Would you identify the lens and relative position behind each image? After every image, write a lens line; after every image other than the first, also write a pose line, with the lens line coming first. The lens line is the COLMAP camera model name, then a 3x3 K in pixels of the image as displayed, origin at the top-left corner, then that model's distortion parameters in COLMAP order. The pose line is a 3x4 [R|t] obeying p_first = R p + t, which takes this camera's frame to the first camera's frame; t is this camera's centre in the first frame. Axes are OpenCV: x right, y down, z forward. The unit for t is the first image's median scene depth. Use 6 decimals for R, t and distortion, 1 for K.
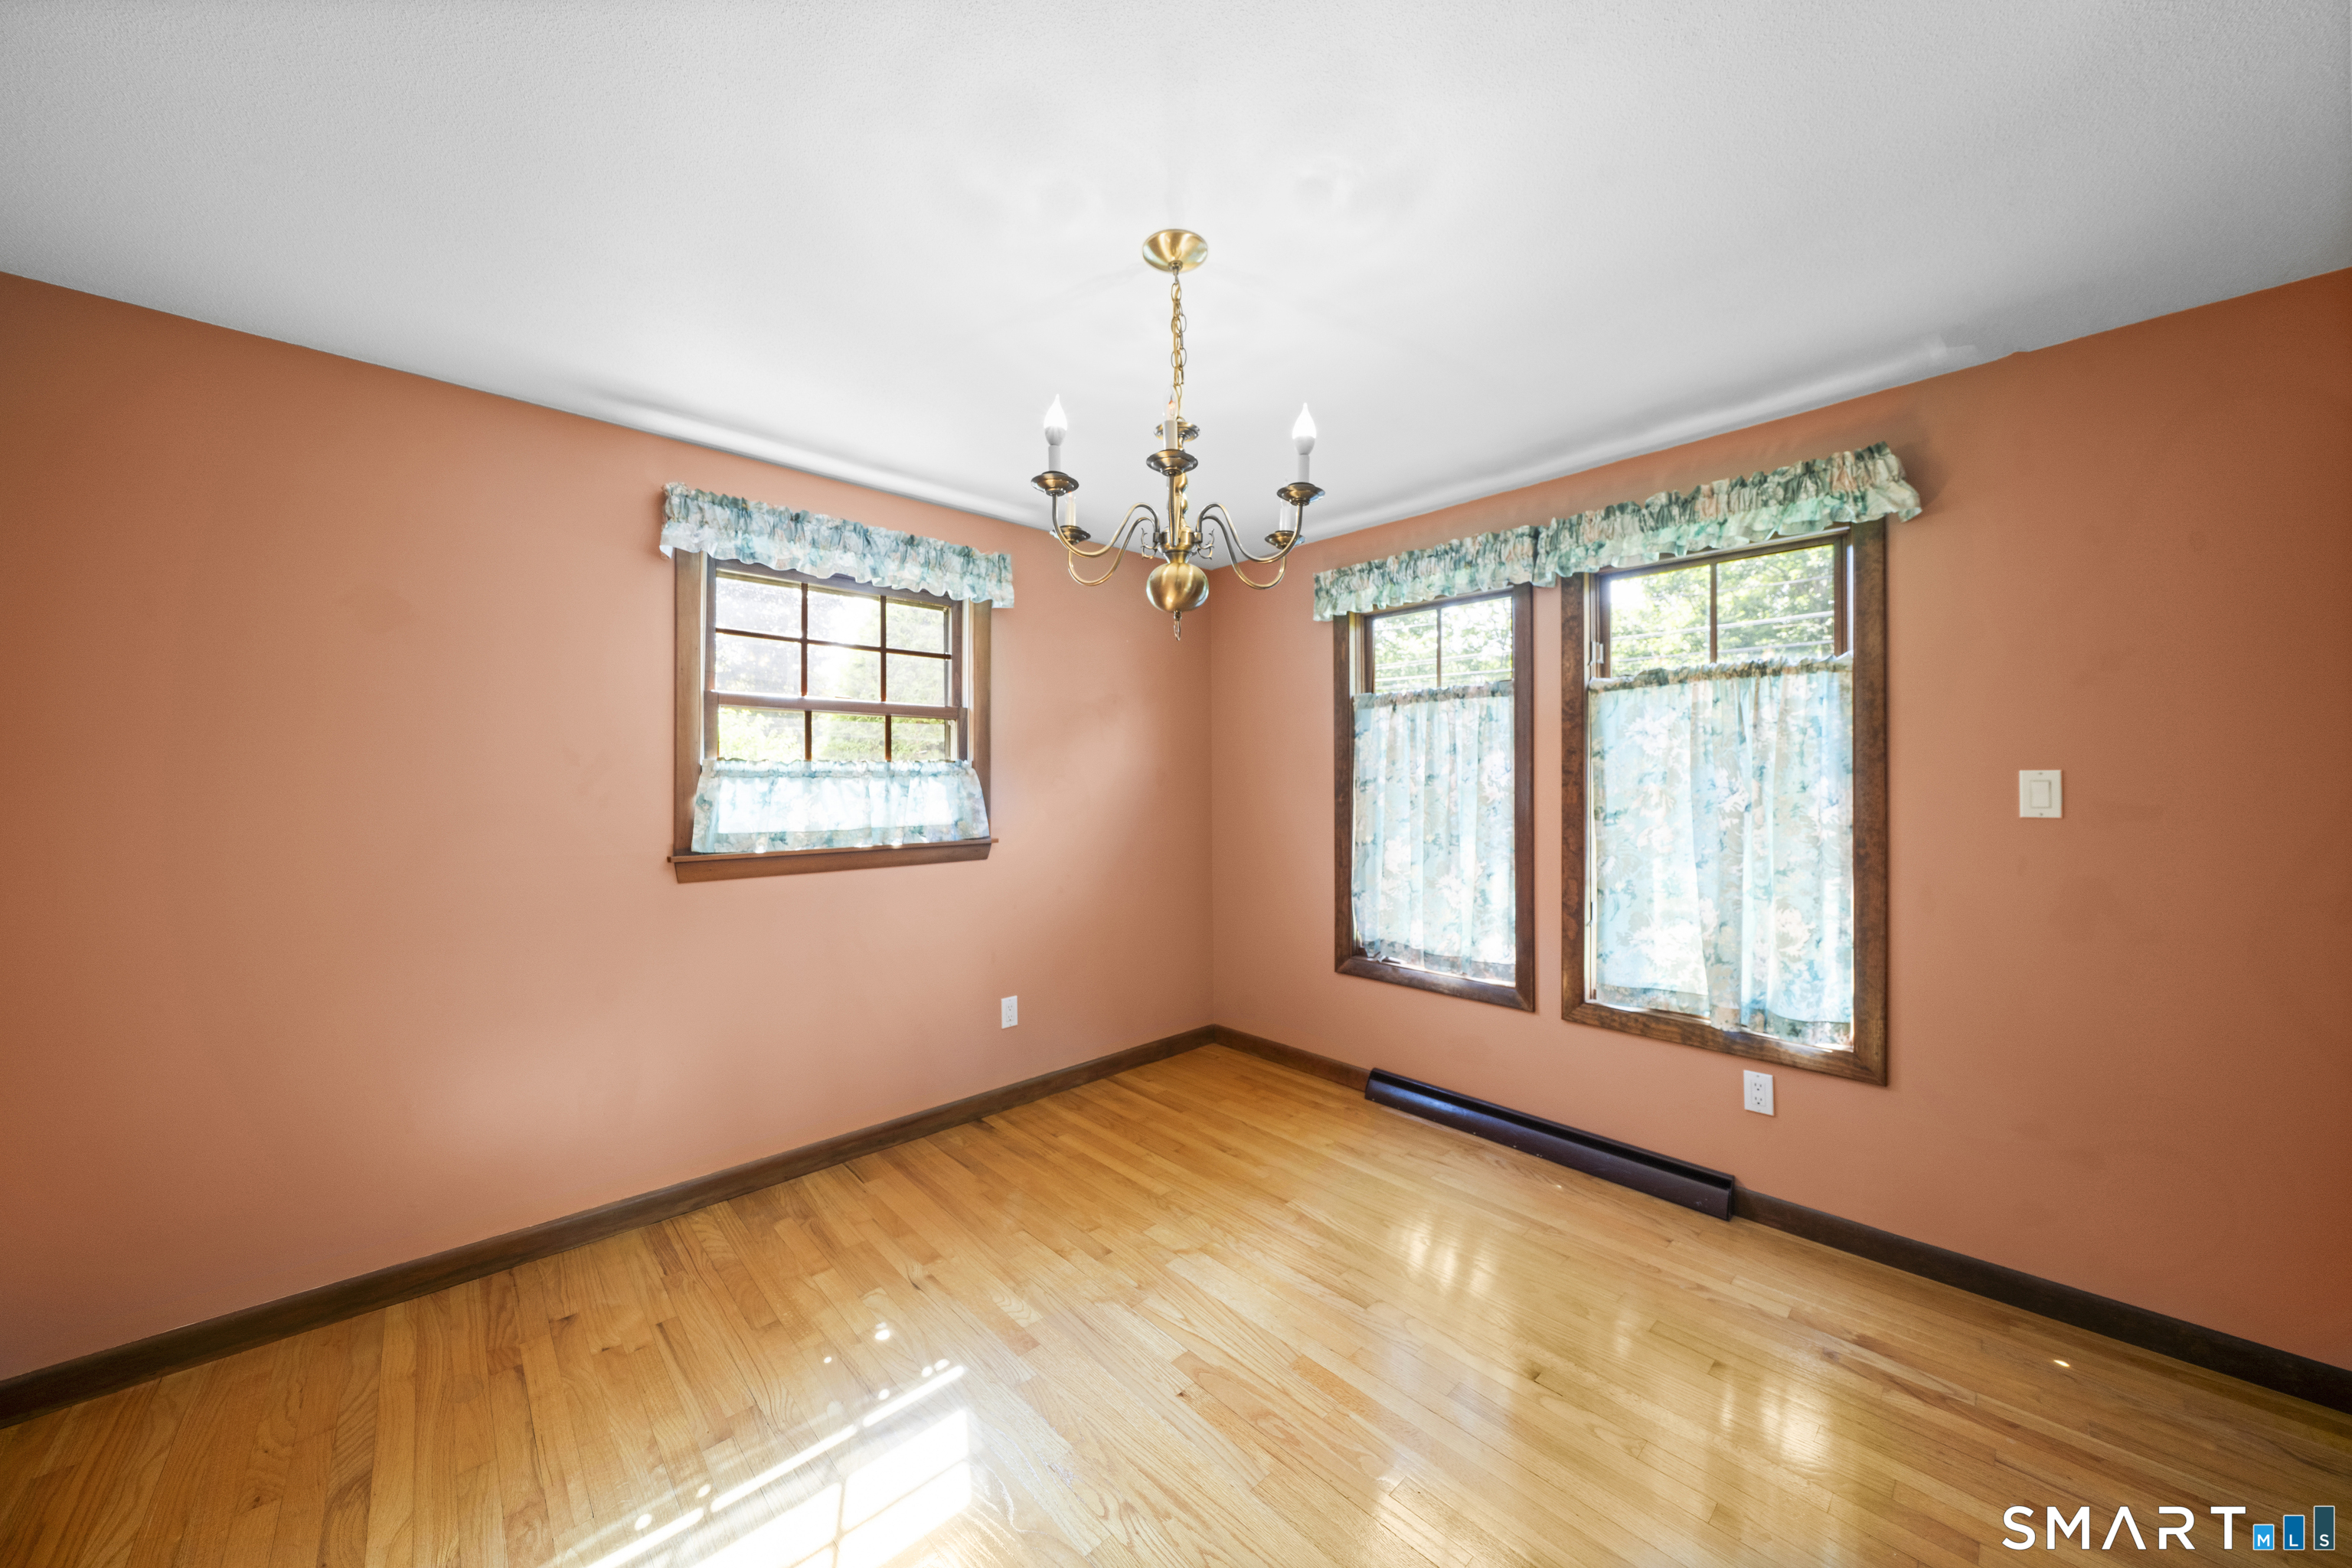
lens RADIAL K [[813.7, 0, 1176.0], [0, 813.7, 784.0], [0, 0, 1]] dist [-0.002574, -0.000118]
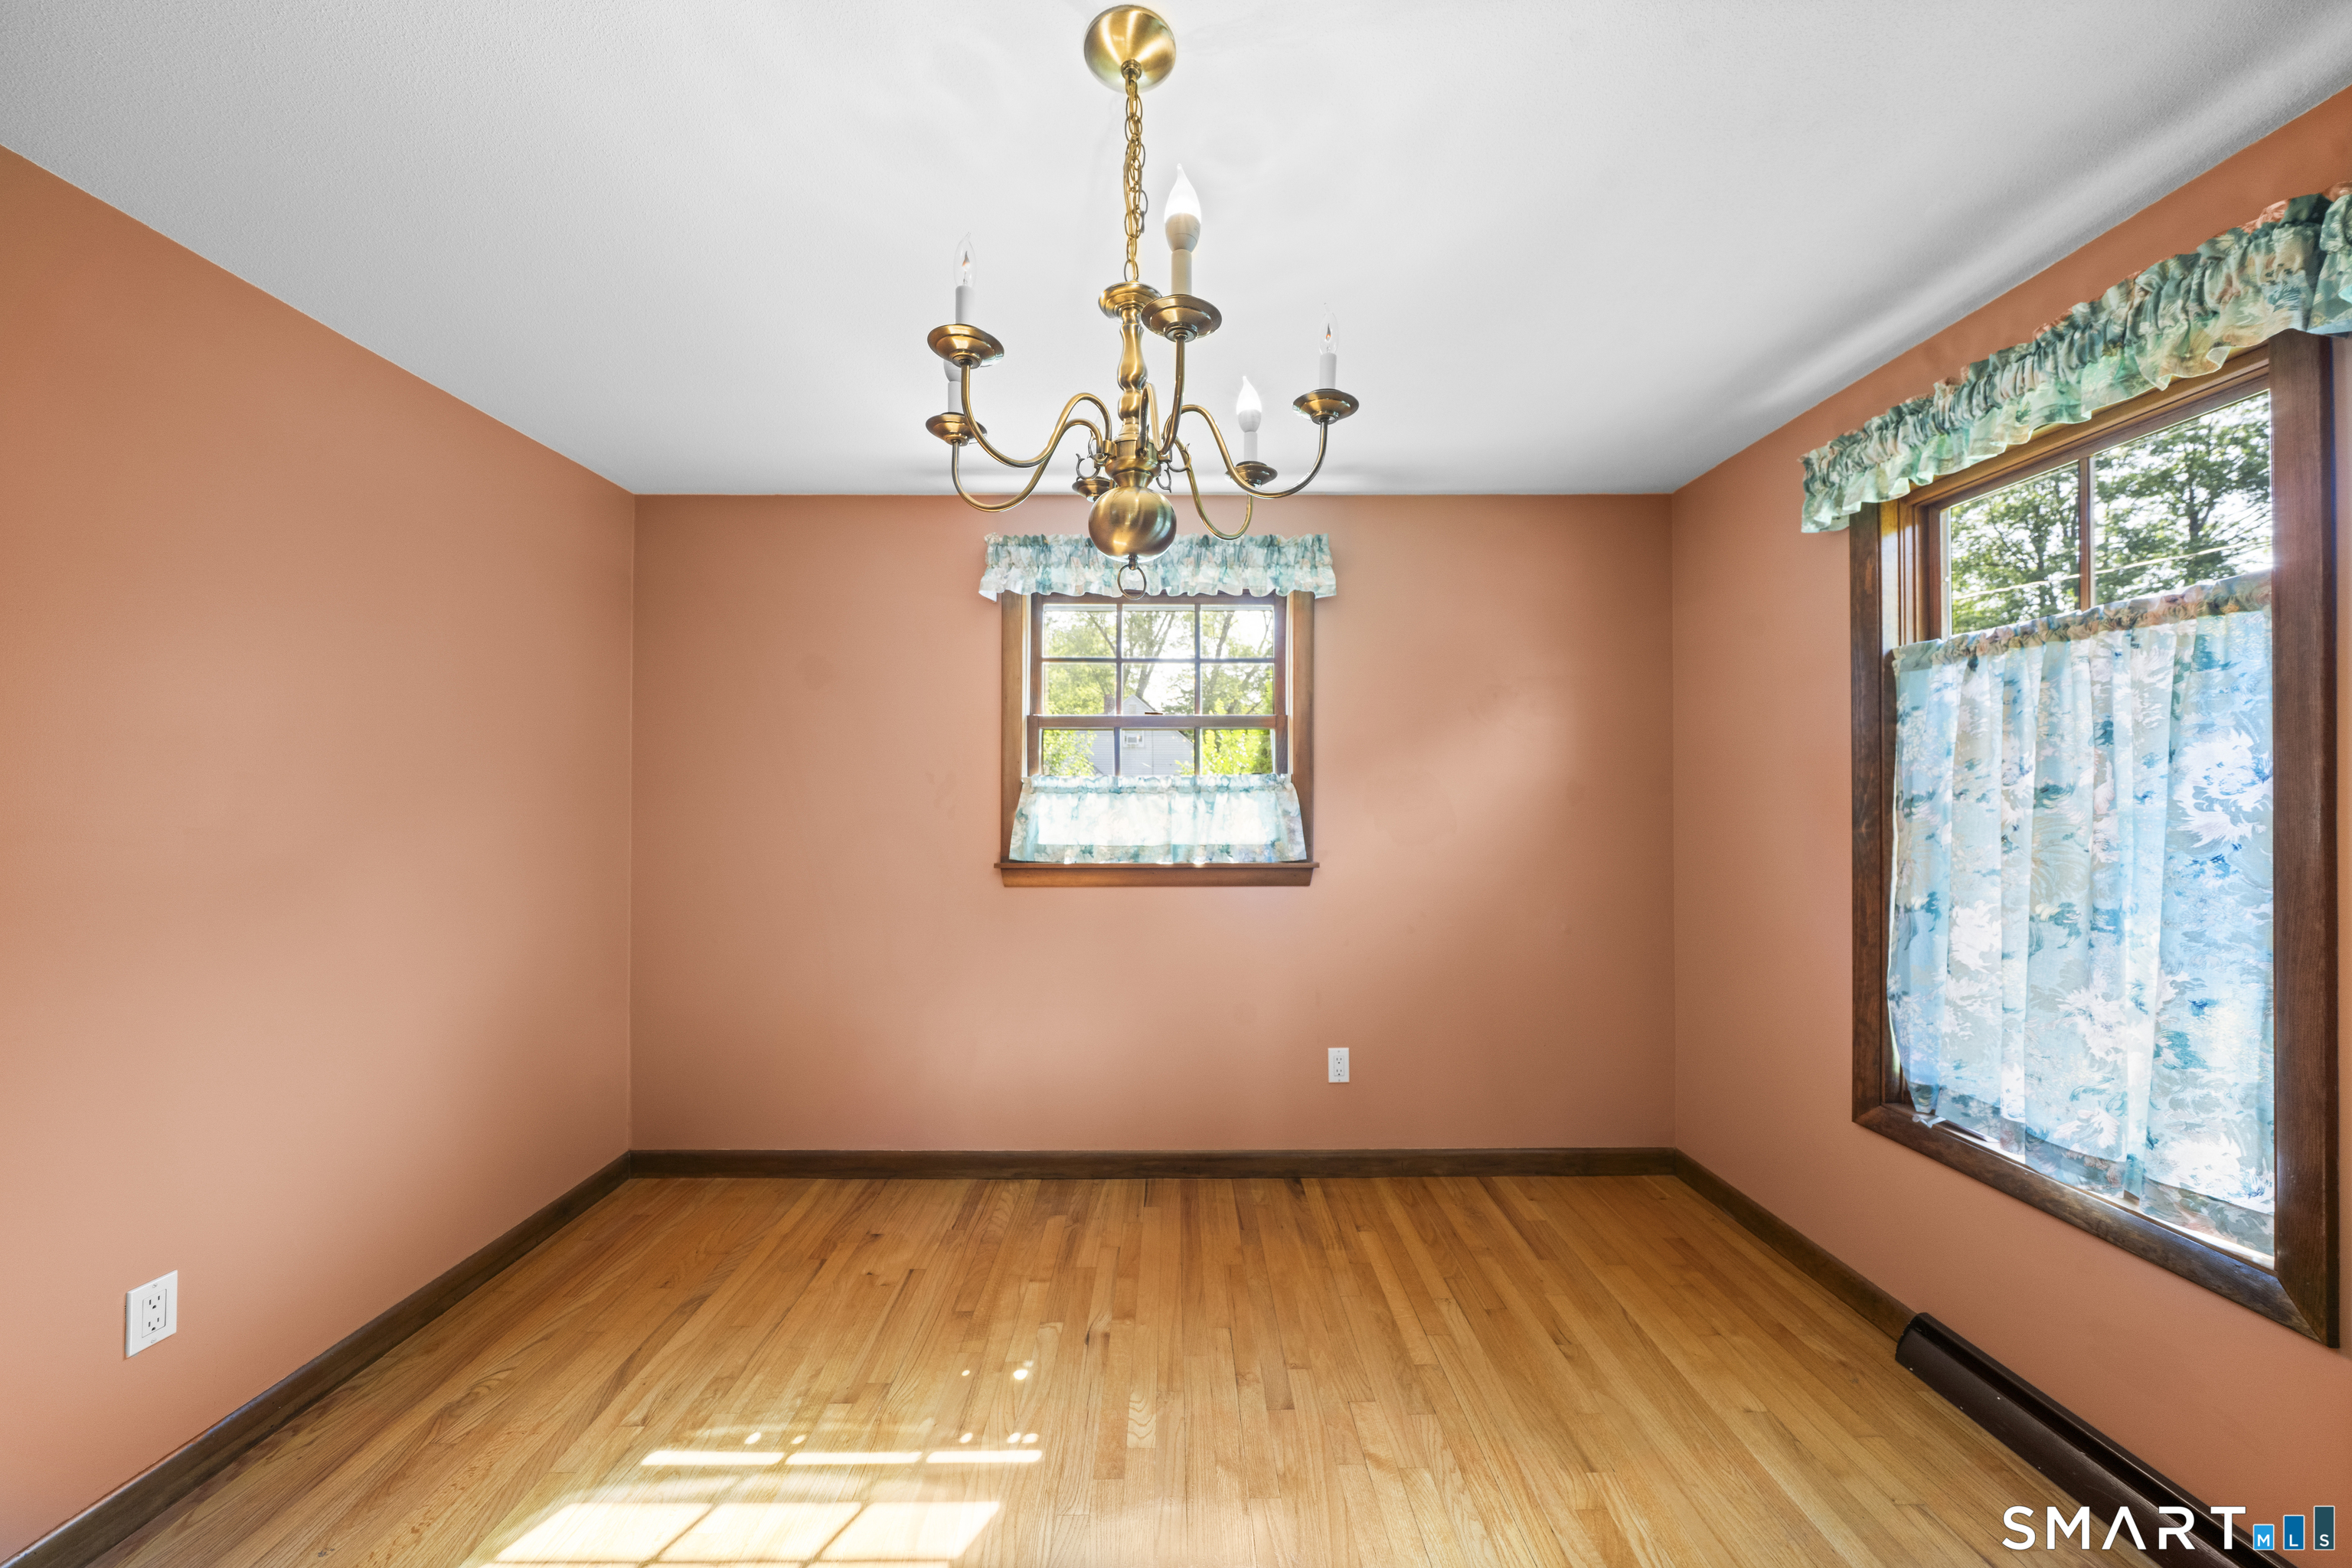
lens RADIAL K [[812.1, 0, 1173.1], [0, 812.1, 797.6], [0, 0, 1]] dist [-0.004063, 0.000090]
pose [[0.731002, 0.002835, -0.682370, 0.272031], [-0.003249, 0.999994, 0.000674, -0.003175], [0.682368, 0.001724, 0.731007, 0.271308]]
